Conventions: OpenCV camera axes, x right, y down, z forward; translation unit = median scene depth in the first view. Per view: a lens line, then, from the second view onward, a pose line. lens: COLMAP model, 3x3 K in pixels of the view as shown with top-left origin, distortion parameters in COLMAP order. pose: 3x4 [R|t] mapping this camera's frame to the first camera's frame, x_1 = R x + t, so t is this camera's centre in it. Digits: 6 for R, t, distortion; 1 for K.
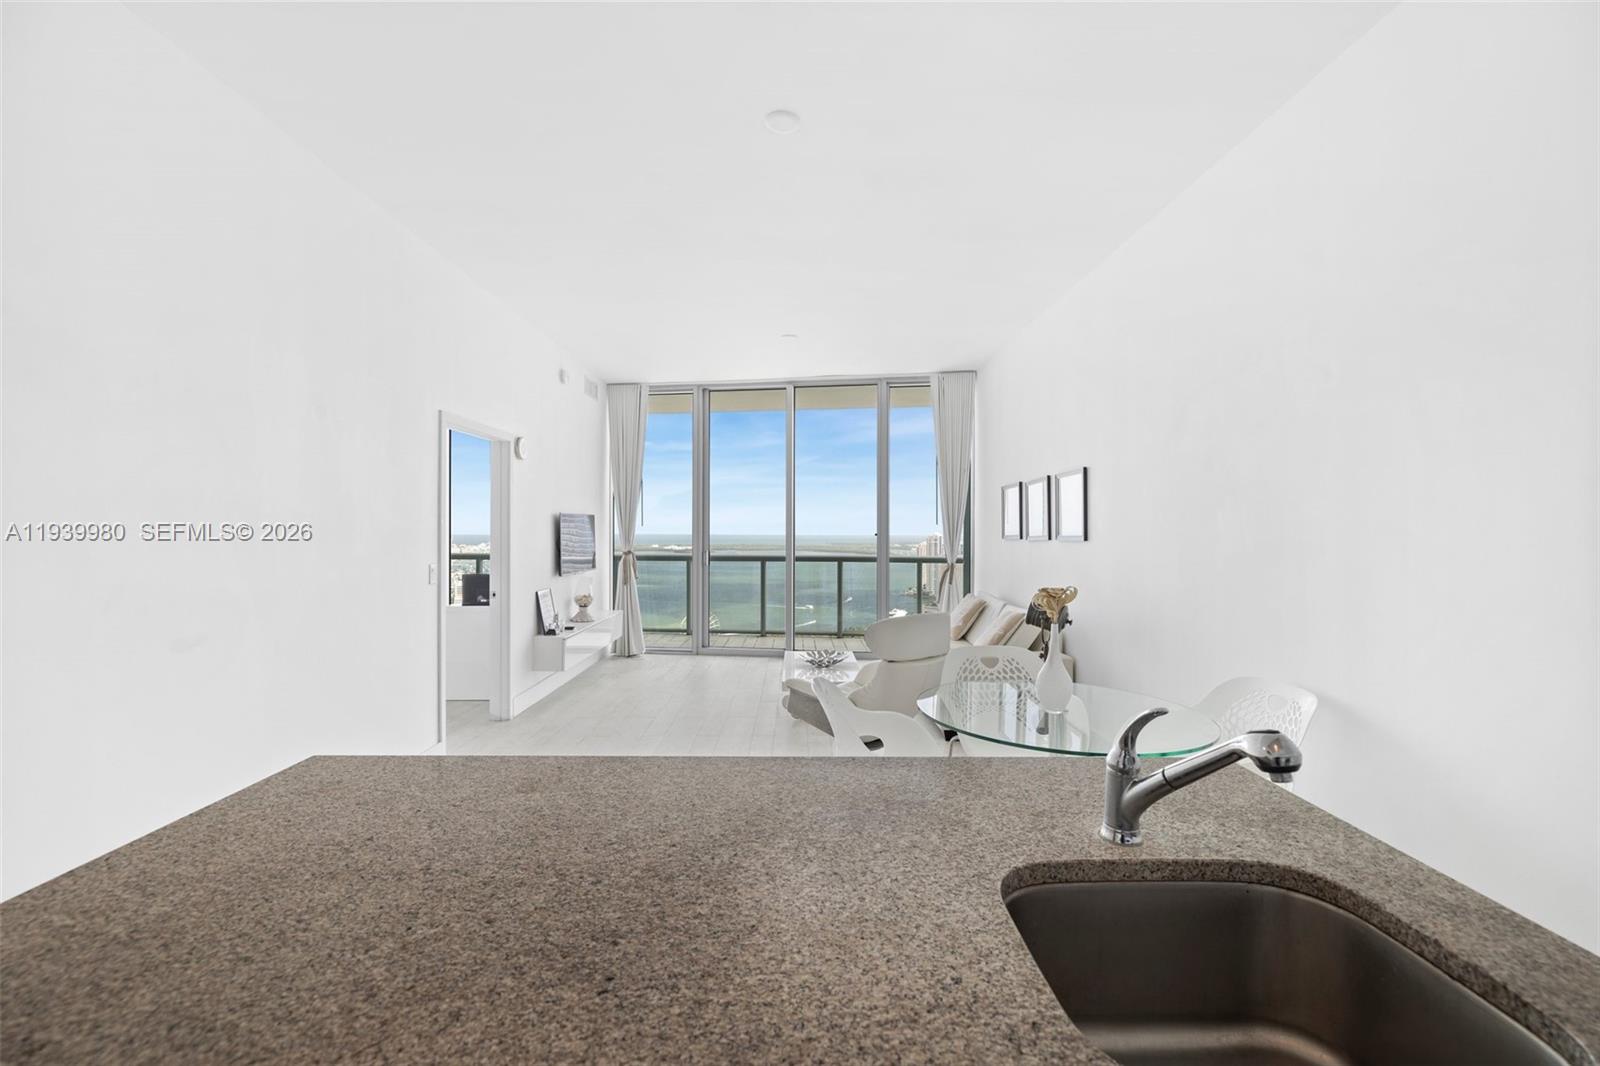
lens RADIAL K [[668.2, 0, 798.7], [0, 668.2, 529.4], [0, 0, 1]] dist [-0.000084, -0.000400]
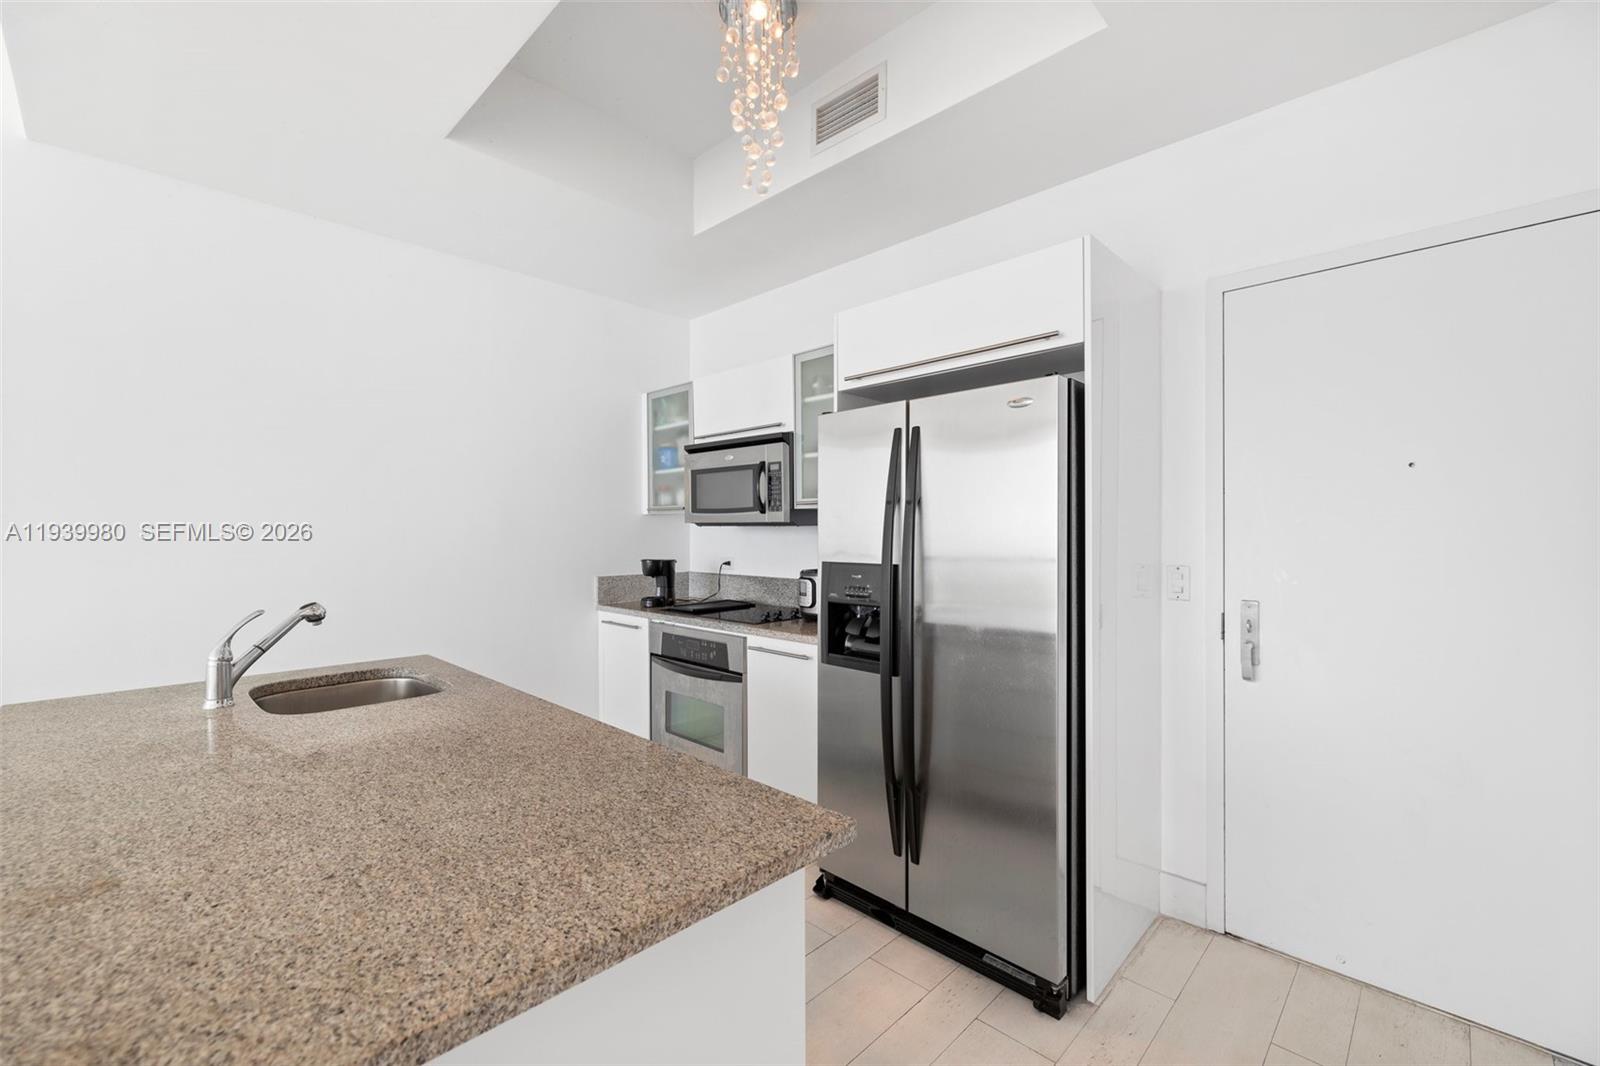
lens RADIAL K [[668.2, 0, 797.3], [0, 668.2, 530.4], [0, 0, 1]] dist [-0.000084, -0.000400]
pose [[-0.704905, -0.002601, 0.709297, -2.012983], [-0.002848, 0.999996, 0.000837, 0.060657], [-0.709296, -0.001430, -0.704909, 1.468858]]
